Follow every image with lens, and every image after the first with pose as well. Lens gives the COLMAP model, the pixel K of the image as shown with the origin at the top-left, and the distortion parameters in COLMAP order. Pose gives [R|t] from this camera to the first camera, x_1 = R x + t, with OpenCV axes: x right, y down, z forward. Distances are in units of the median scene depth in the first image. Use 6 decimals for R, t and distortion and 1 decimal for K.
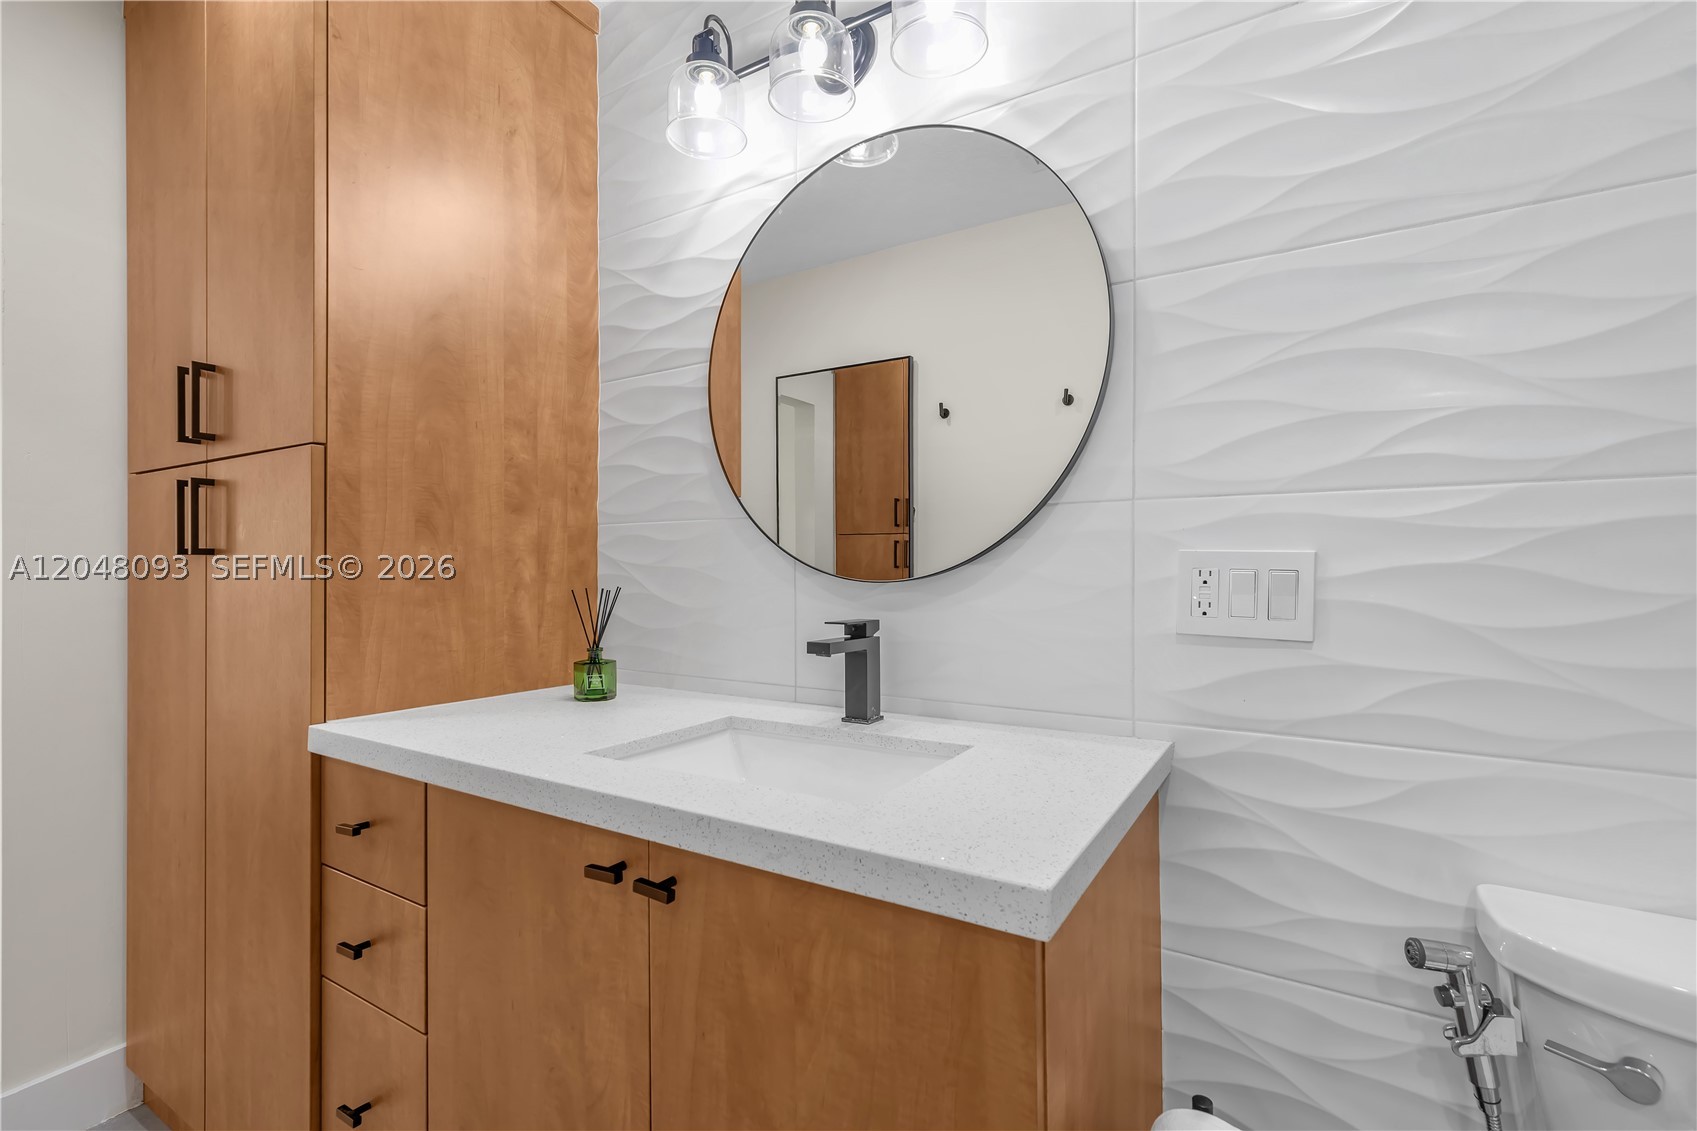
lens RADIAL K [[764.2, 0, 849.3], [0, 764.2, 573.0], [0, 0, 1]] dist [0.003737, -0.000403]
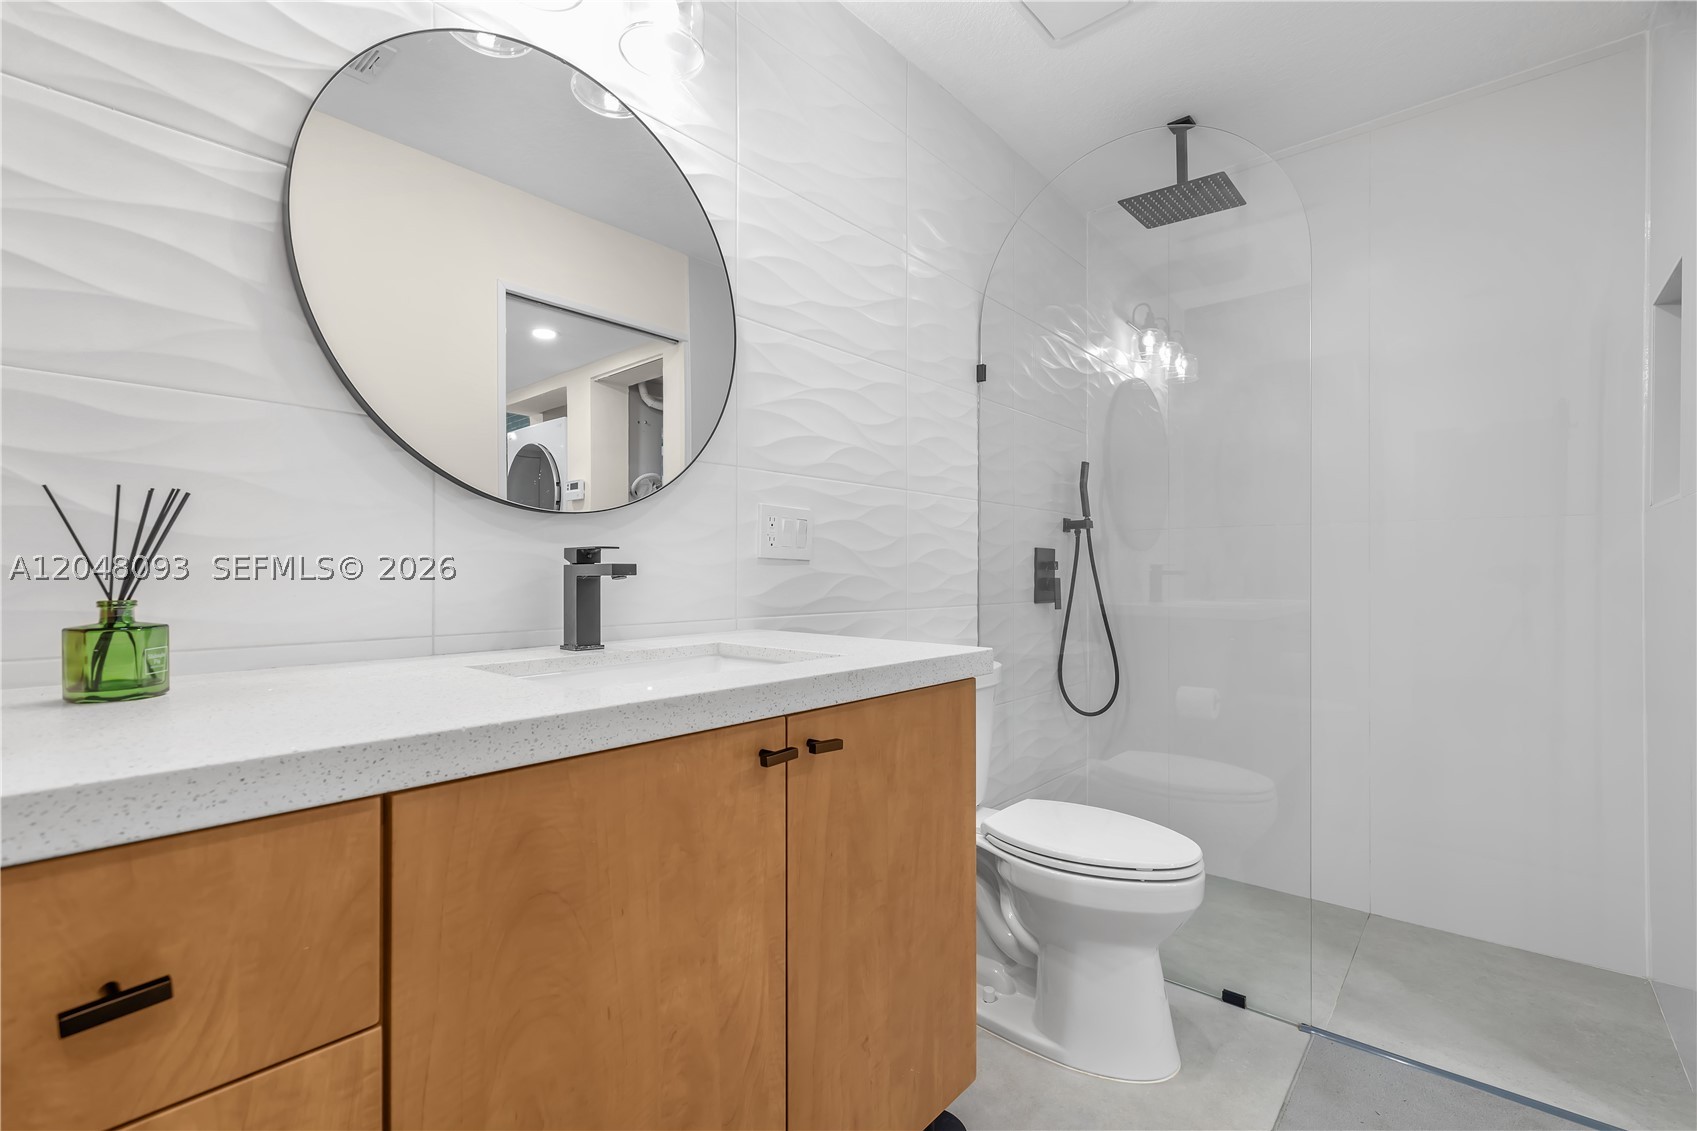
lens RADIAL K [[764.2, 0, 849.8], [0, 764.2, 563.6], [0, 0, 1]] dist [0.003737, -0.000403]
pose [[0.161046, 0.012158, 0.986872, -1.155866], [0.002197, 0.999917, -0.012677, 0.121563], [-0.986945, 0.004210, 0.161006, 0.630818]]
